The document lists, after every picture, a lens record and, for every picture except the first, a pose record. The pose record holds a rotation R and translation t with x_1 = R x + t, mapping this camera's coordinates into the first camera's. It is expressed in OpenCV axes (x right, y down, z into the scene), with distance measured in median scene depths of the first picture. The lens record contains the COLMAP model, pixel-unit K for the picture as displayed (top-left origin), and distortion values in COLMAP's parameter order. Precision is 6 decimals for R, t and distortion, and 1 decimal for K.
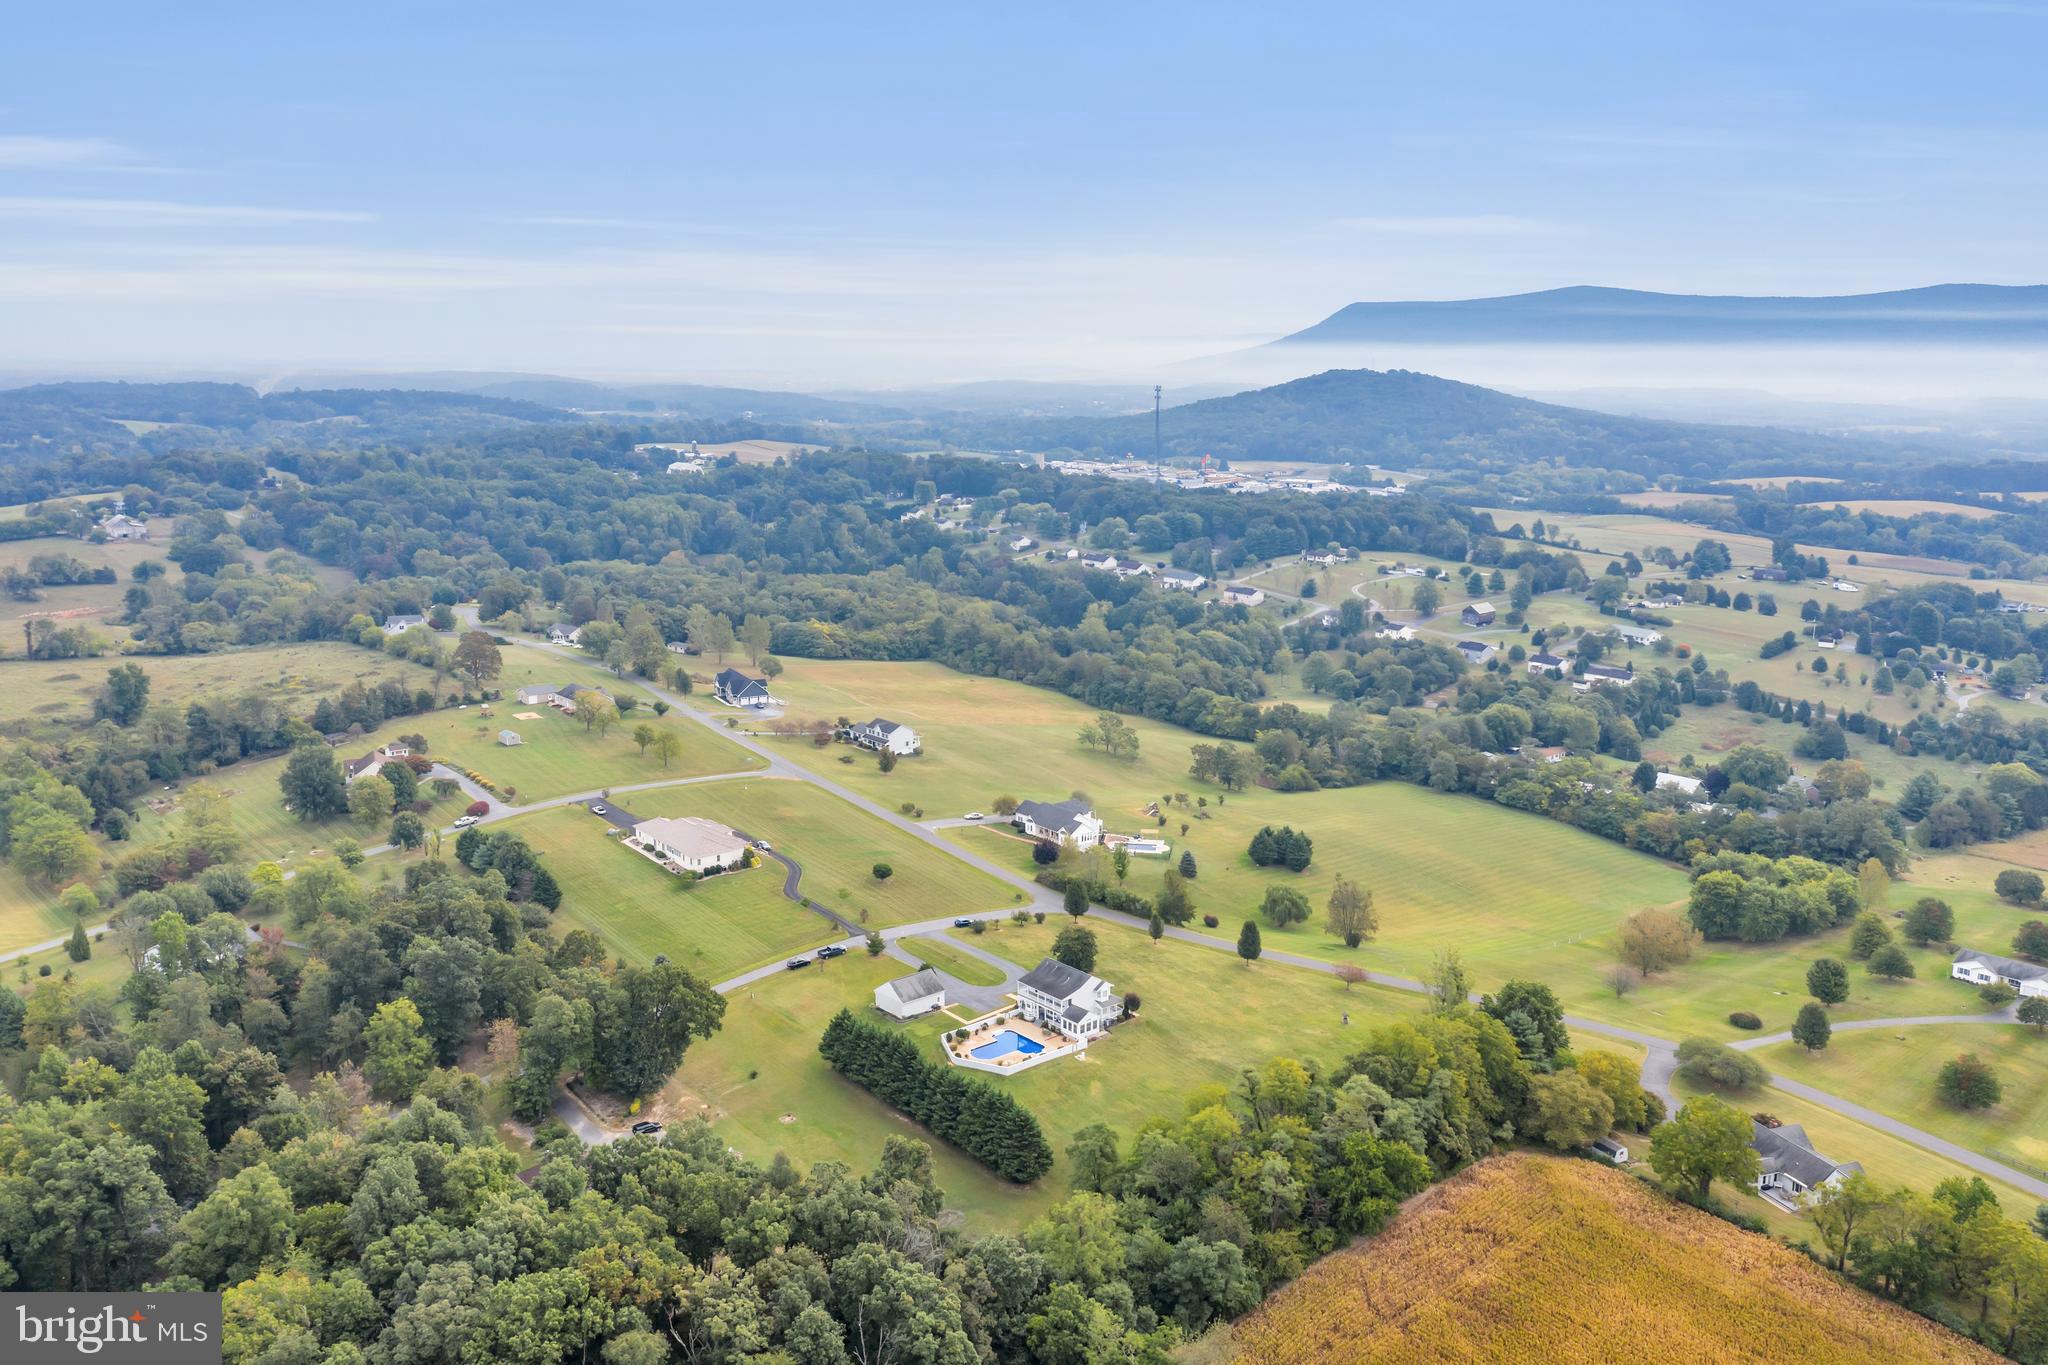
lens RADIAL K [[1665.2, 0, 1027.1], [0, 1665.2, 690.4], [0, 0, 1]] dist [-0.001683, 0.002500]
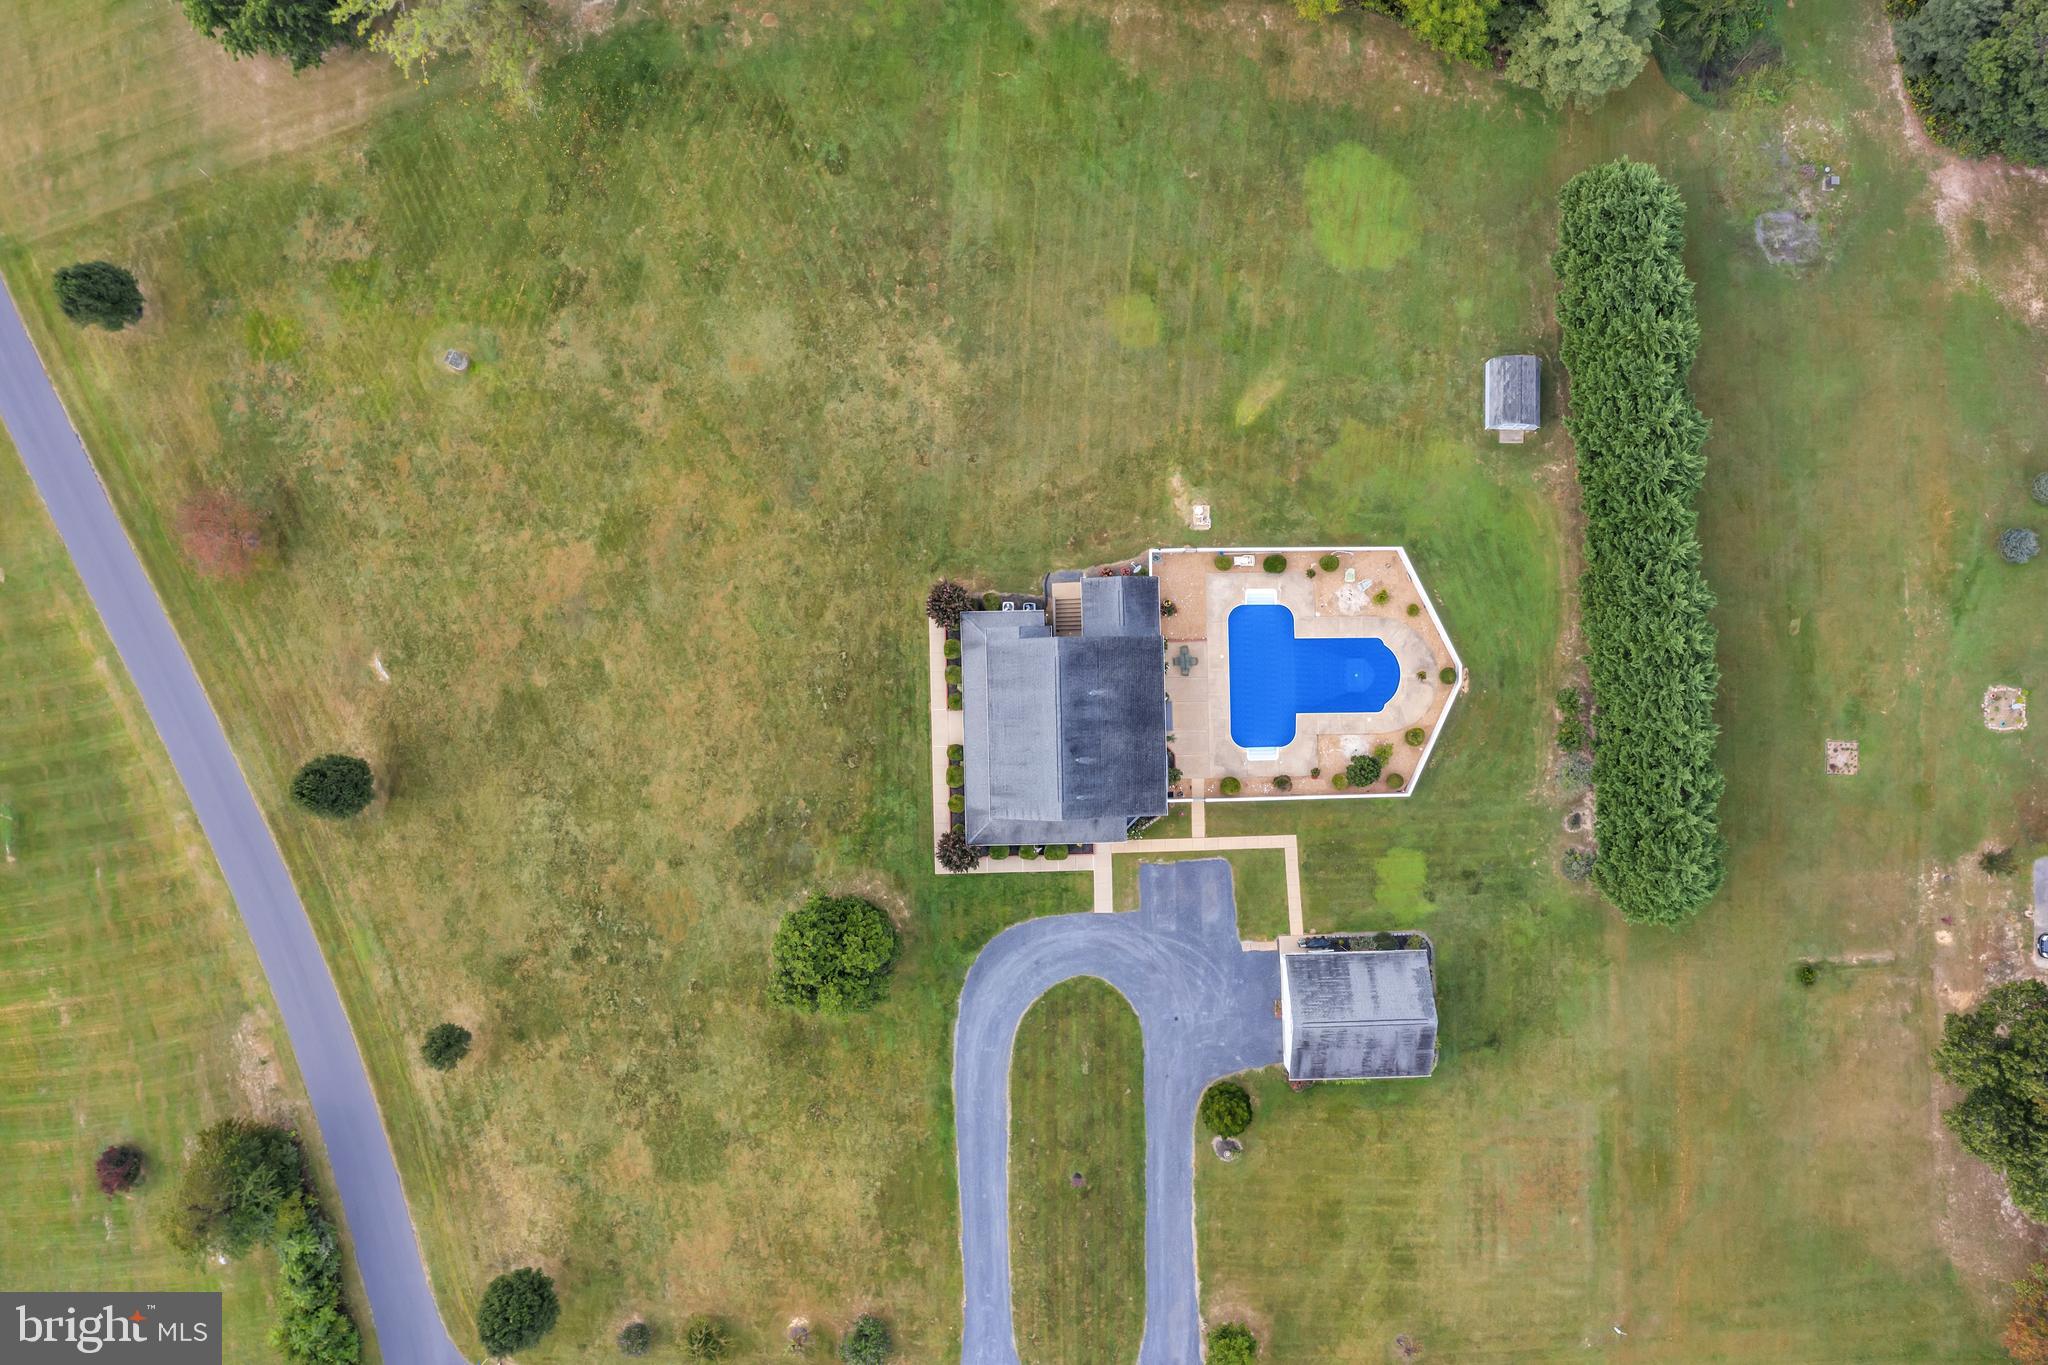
lens RADIAL K [[1665.2, 0, 1027.1], [0, 1665.2, 690.4], [0, 0, 1]] dist [-0.001683, 0.002500]
pose [[-0.771330, -0.636418, 0.004712, 0.027432], [0.137865, -0.159853, 0.977466, -0.155740], [-0.621324, 0.754599, 0.211040, 0.740321]]
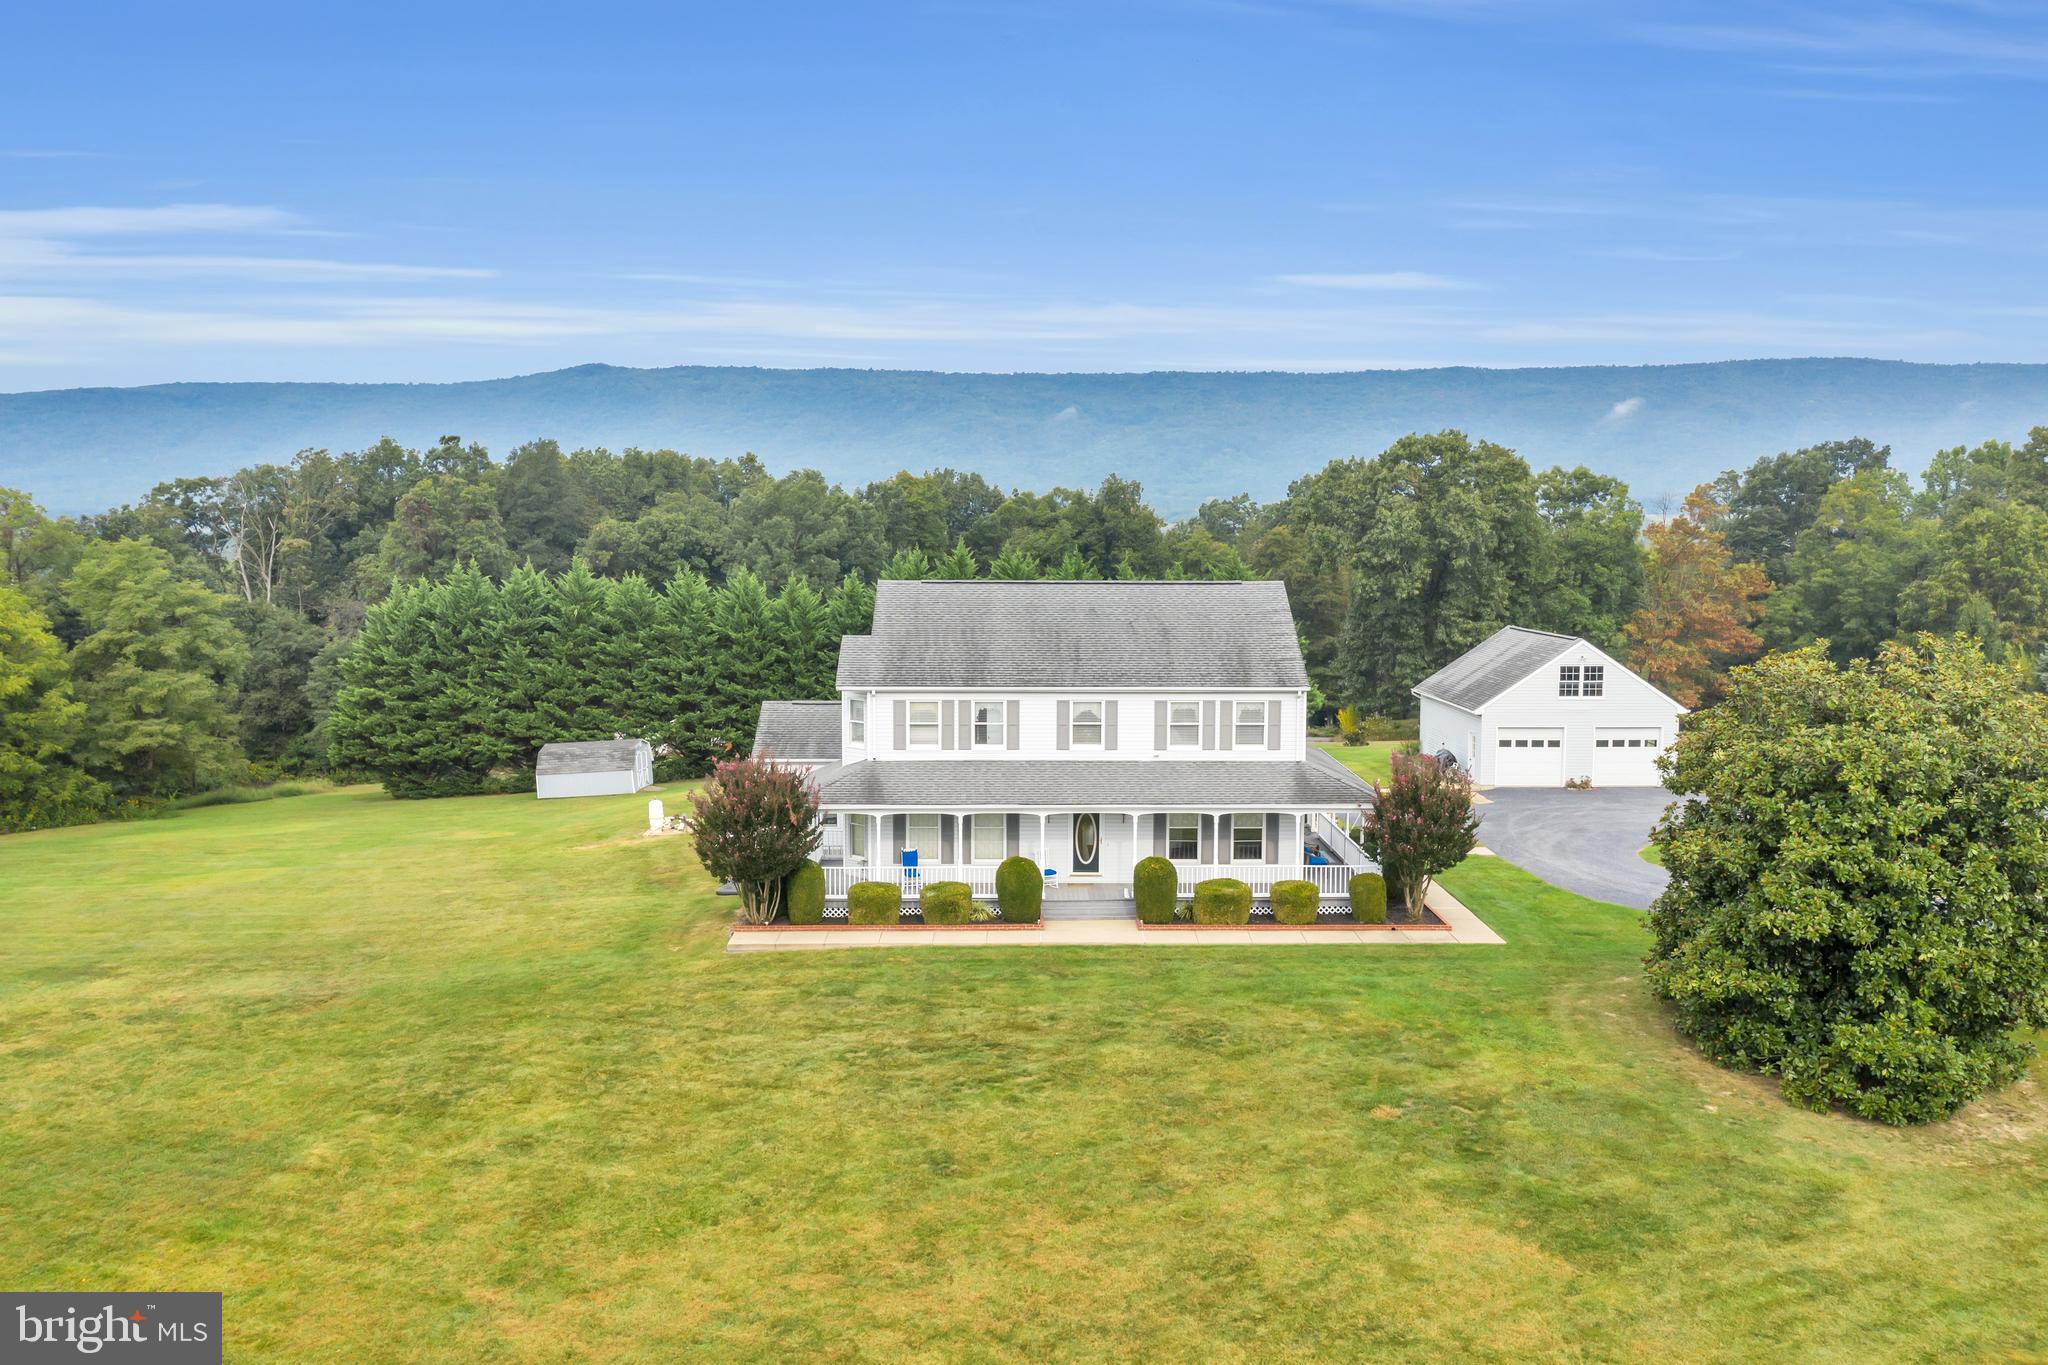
lens RADIAL K [[1665.2, 0, 1027.1], [0, 1665.2, 690.4], [0, 0, 1]] dist [-0.001683, 0.002500]
pose [[-0.647780, 0.066377, -0.758930, 0.125099], [-0.160802, 0.961840, 0.221376, 0.112710], [0.744663, 0.265440, -0.612387, 0.885564]]
